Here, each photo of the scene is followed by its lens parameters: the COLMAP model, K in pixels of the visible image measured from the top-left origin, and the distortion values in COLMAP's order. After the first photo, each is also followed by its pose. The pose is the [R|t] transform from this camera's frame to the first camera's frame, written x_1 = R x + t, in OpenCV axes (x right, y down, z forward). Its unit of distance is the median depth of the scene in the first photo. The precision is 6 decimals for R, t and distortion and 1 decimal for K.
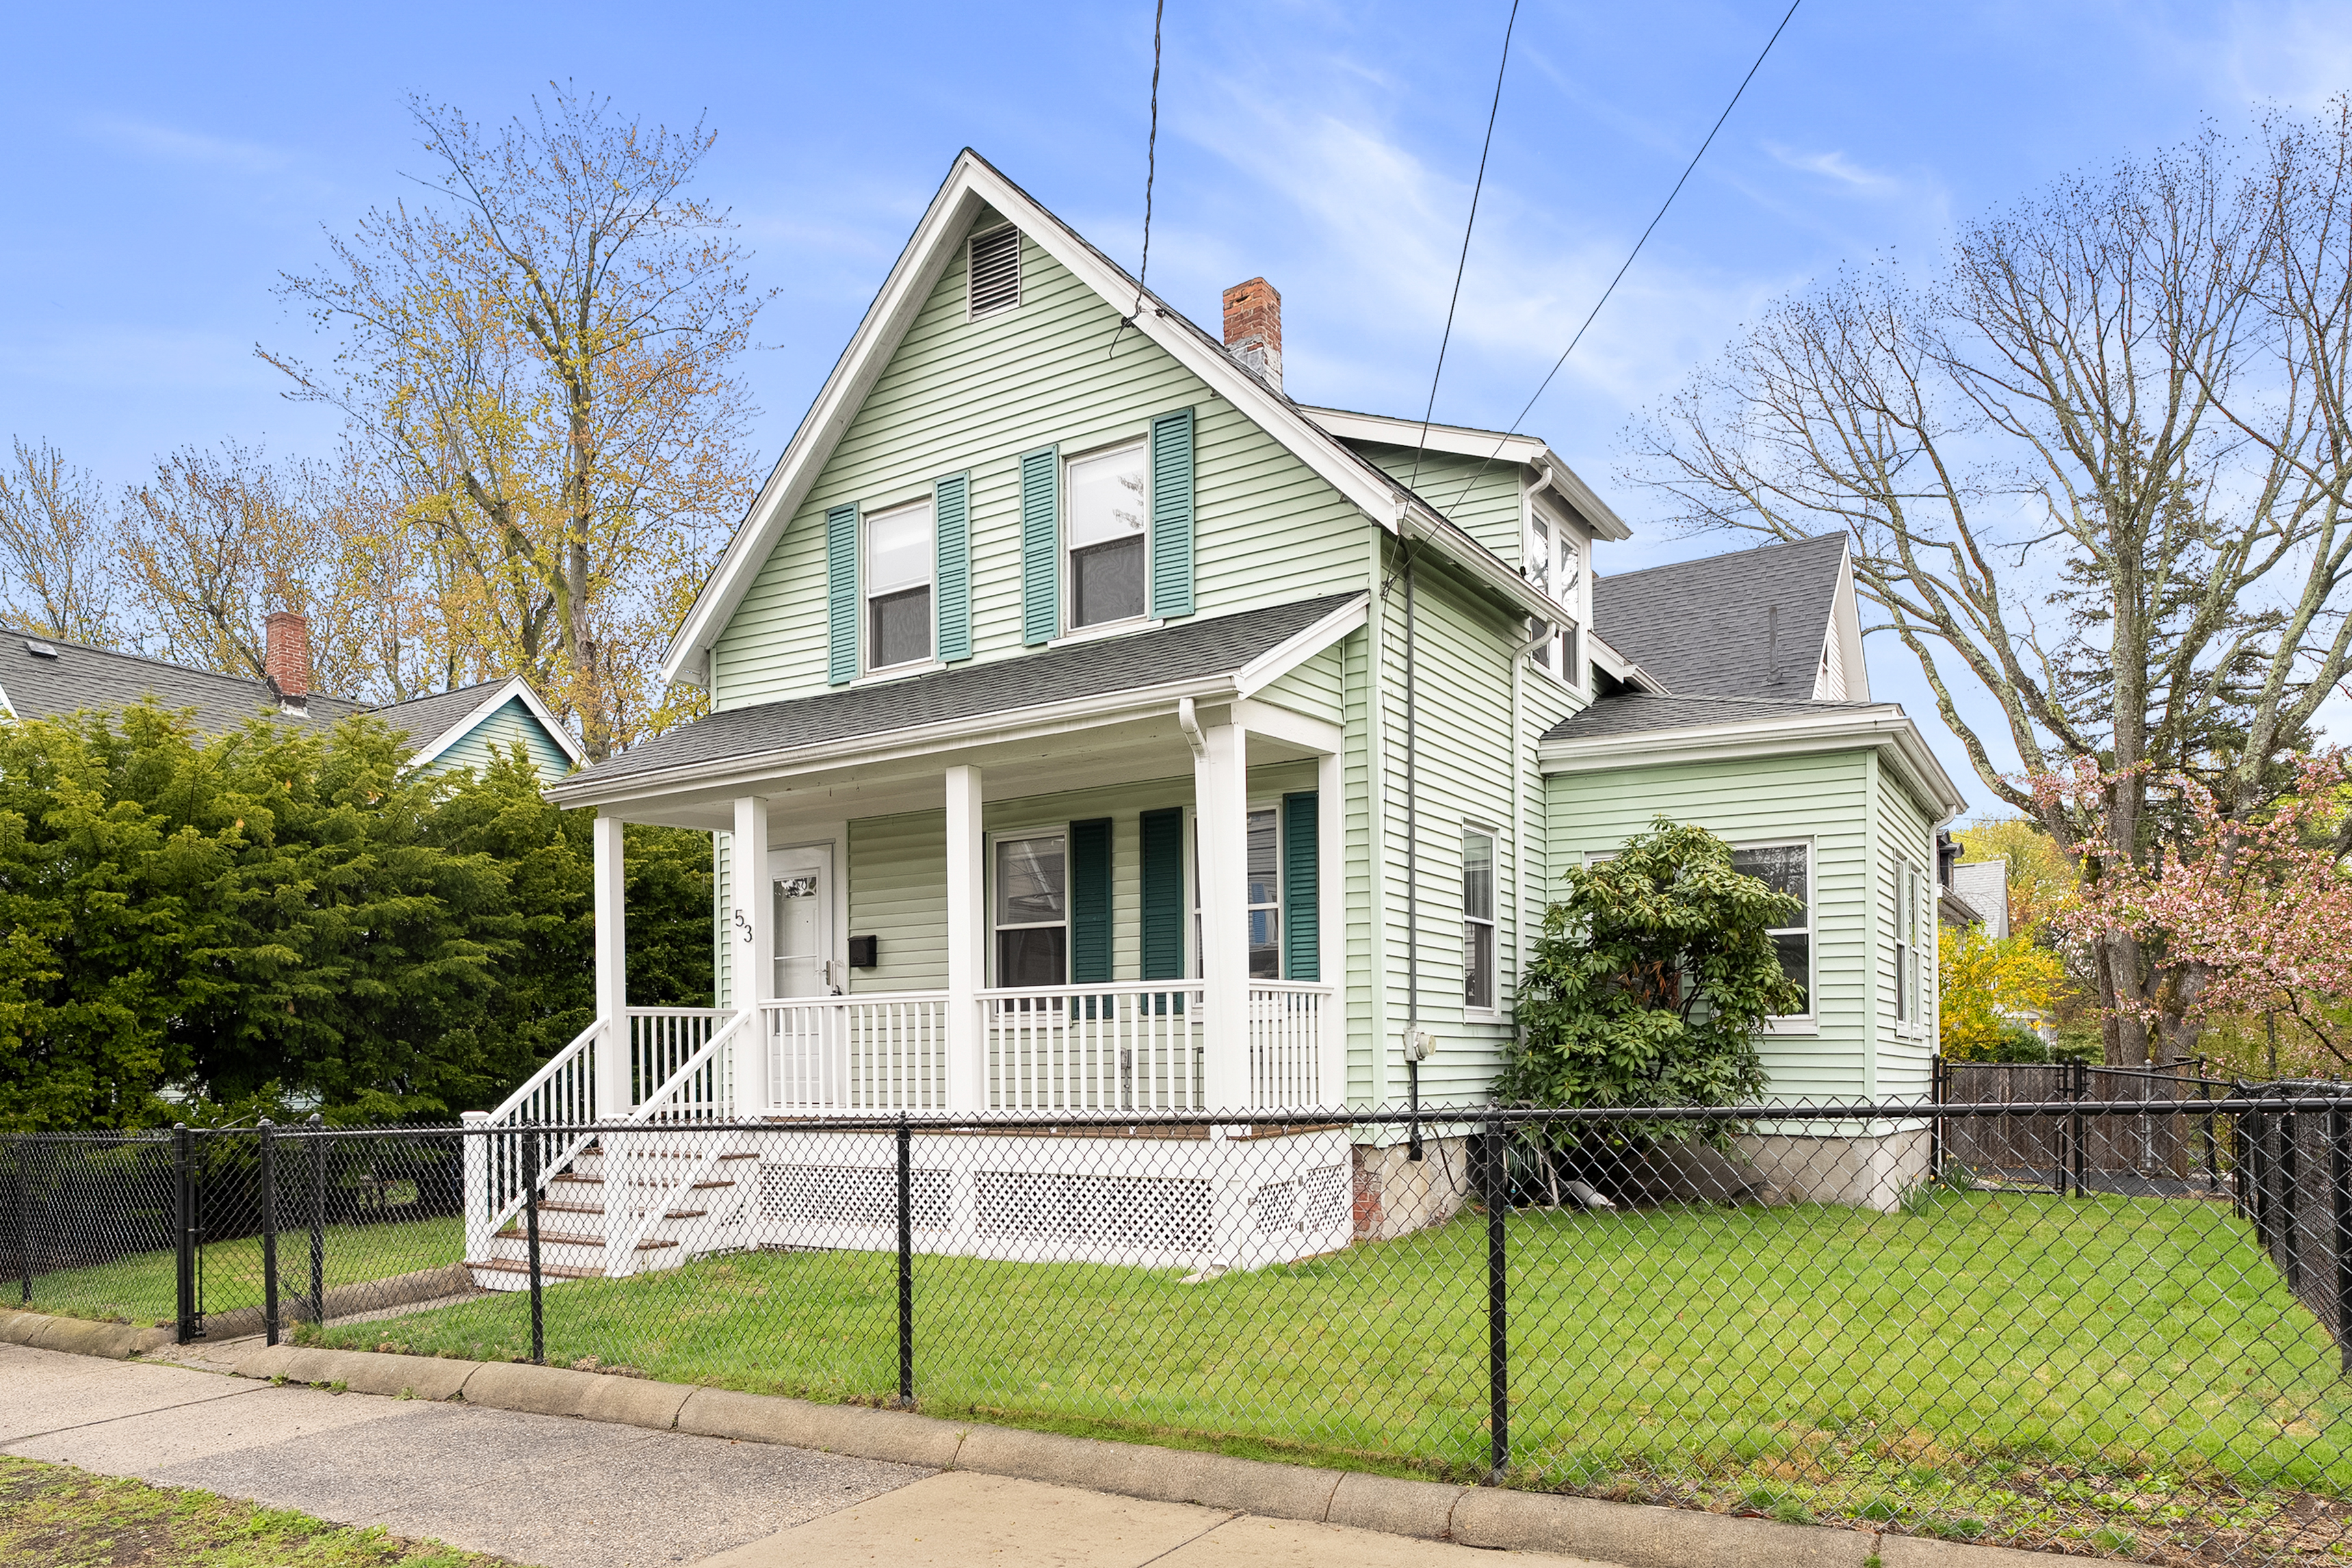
lens RADIAL K [[1579.9, 0, 1176.0], [0, 1579.9, 784.0], [0, 0, 1]] dist [0.001794, -0.003384]
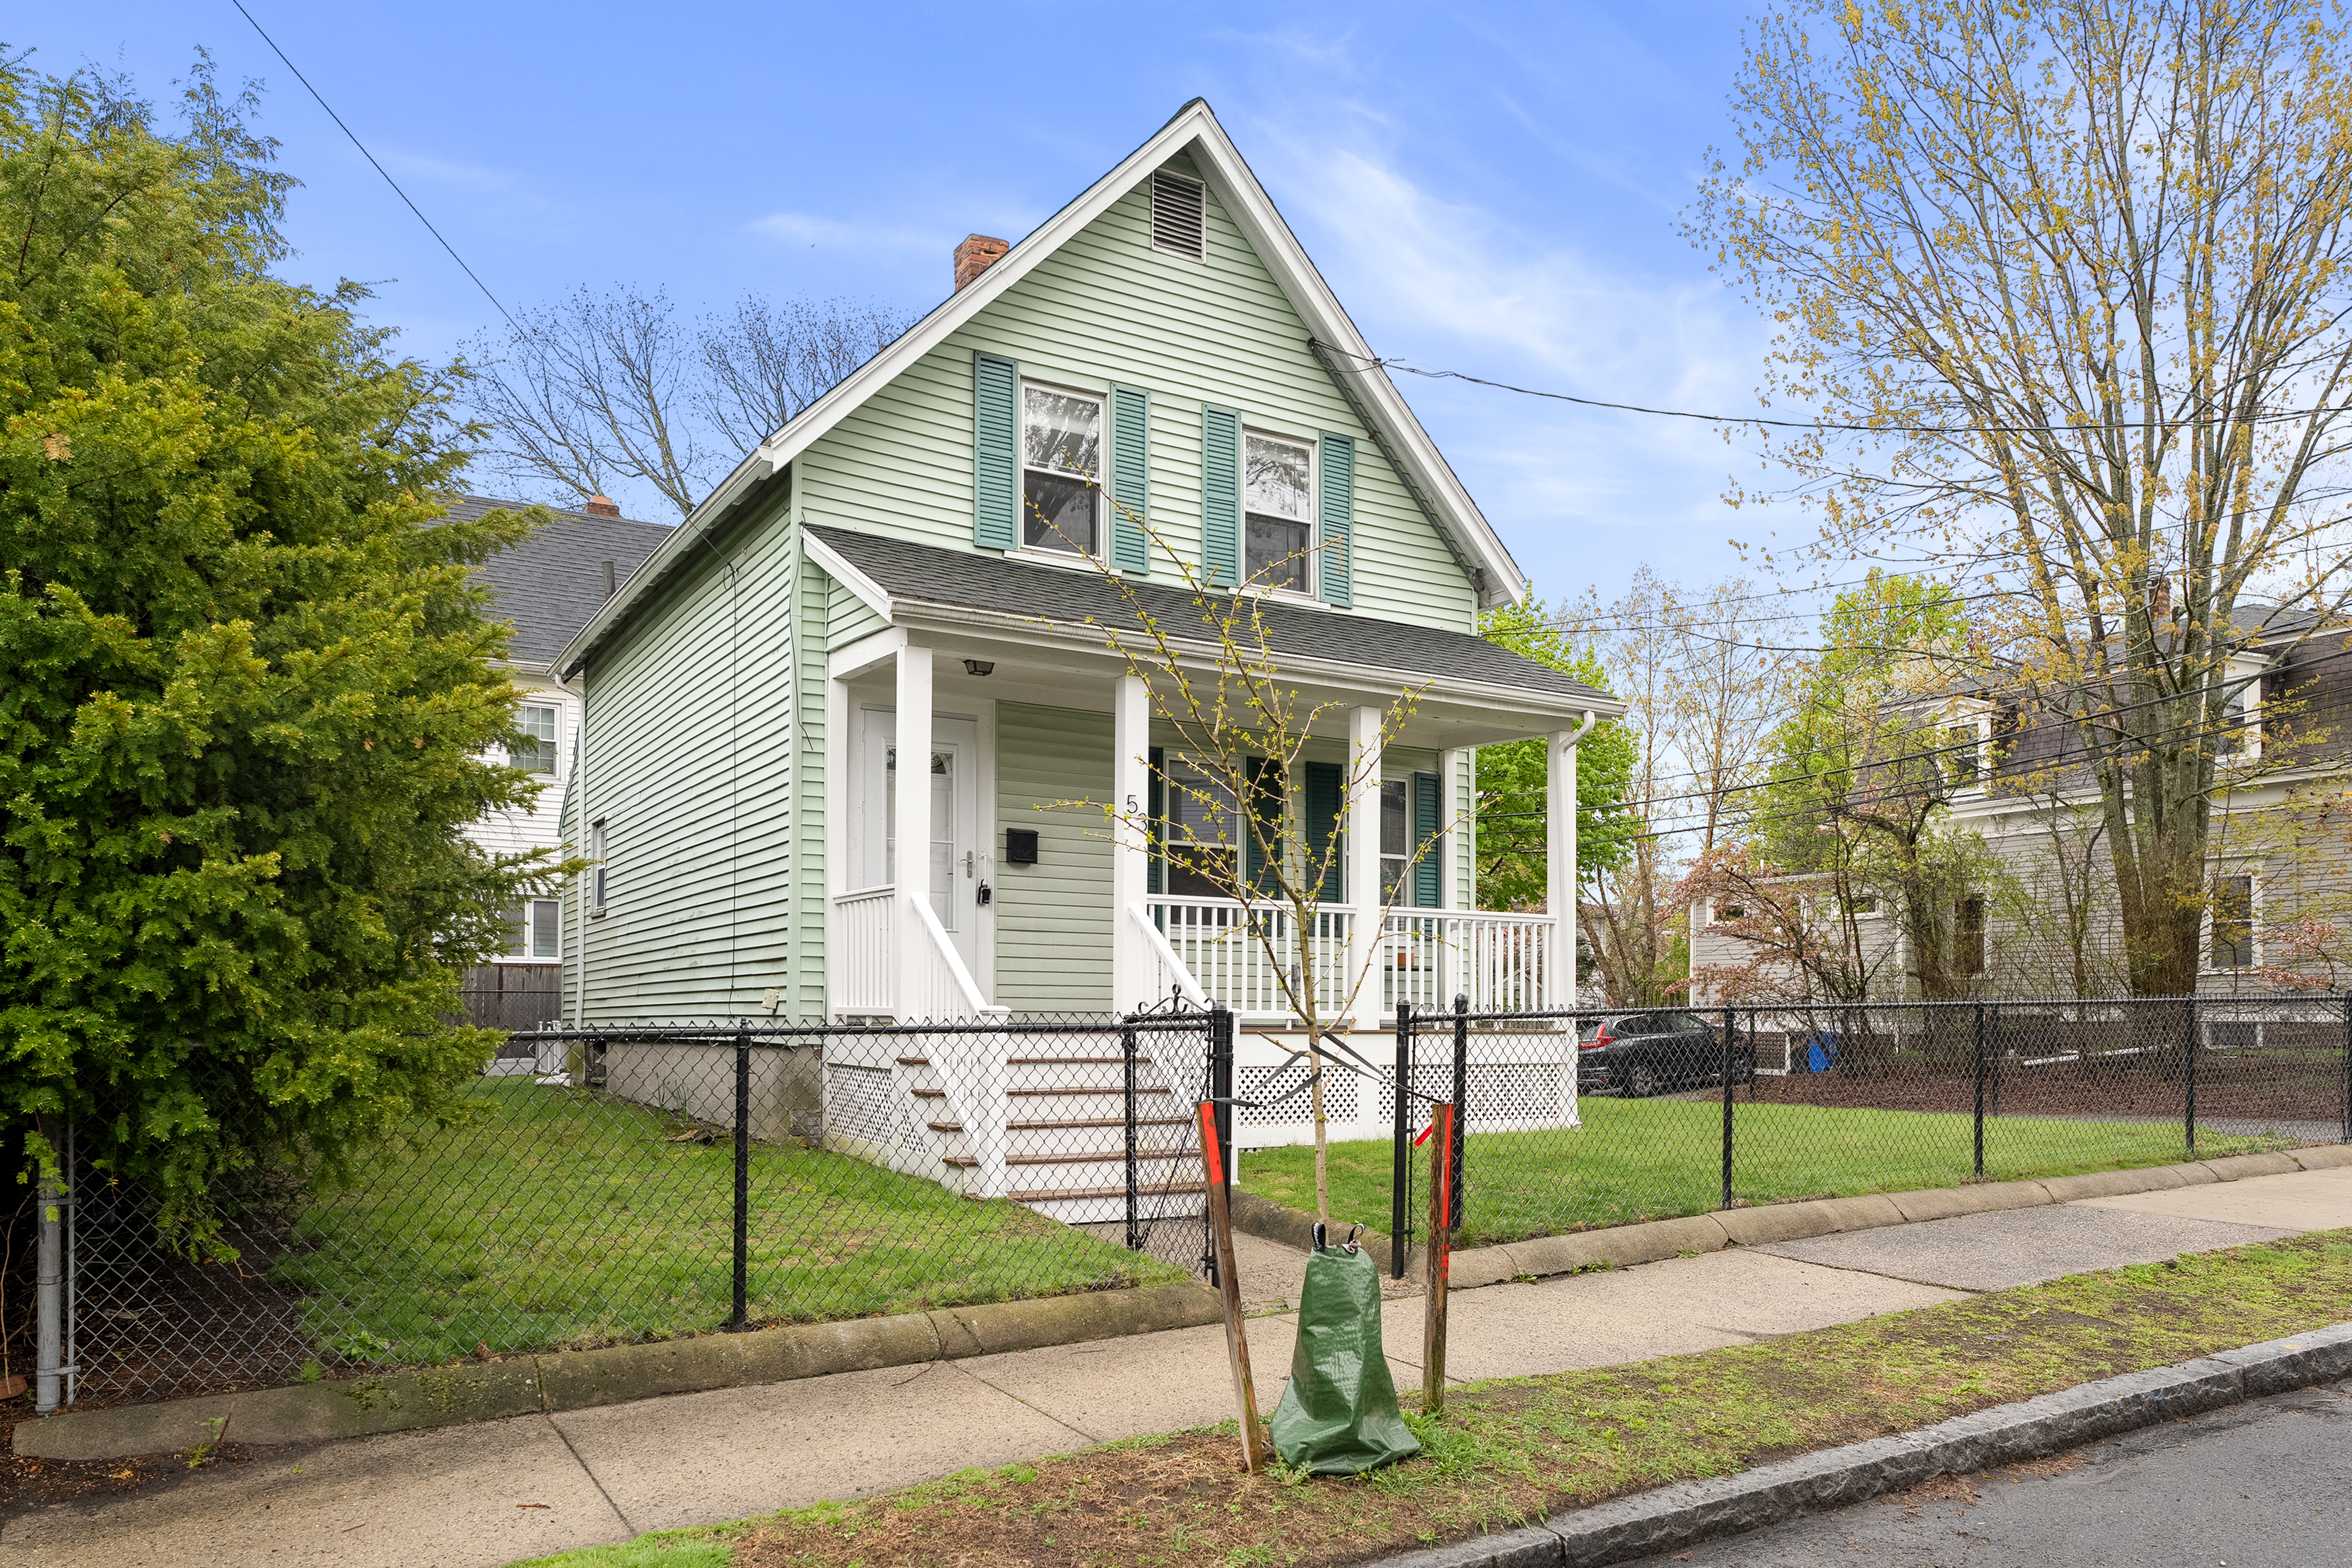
lens RADIAL K [[1469.4, 0, 1176.0], [0, 1469.4, 784.0], [0, 0, 1]] dist [-0.003617, -0.000106]
pose [[0.458388, 0.150800, 0.875865, -1.021525], [-0.170477, 0.982119, -0.079874, 0.137796], [-0.872249, -0.112702, 0.475899, 0.562117]]
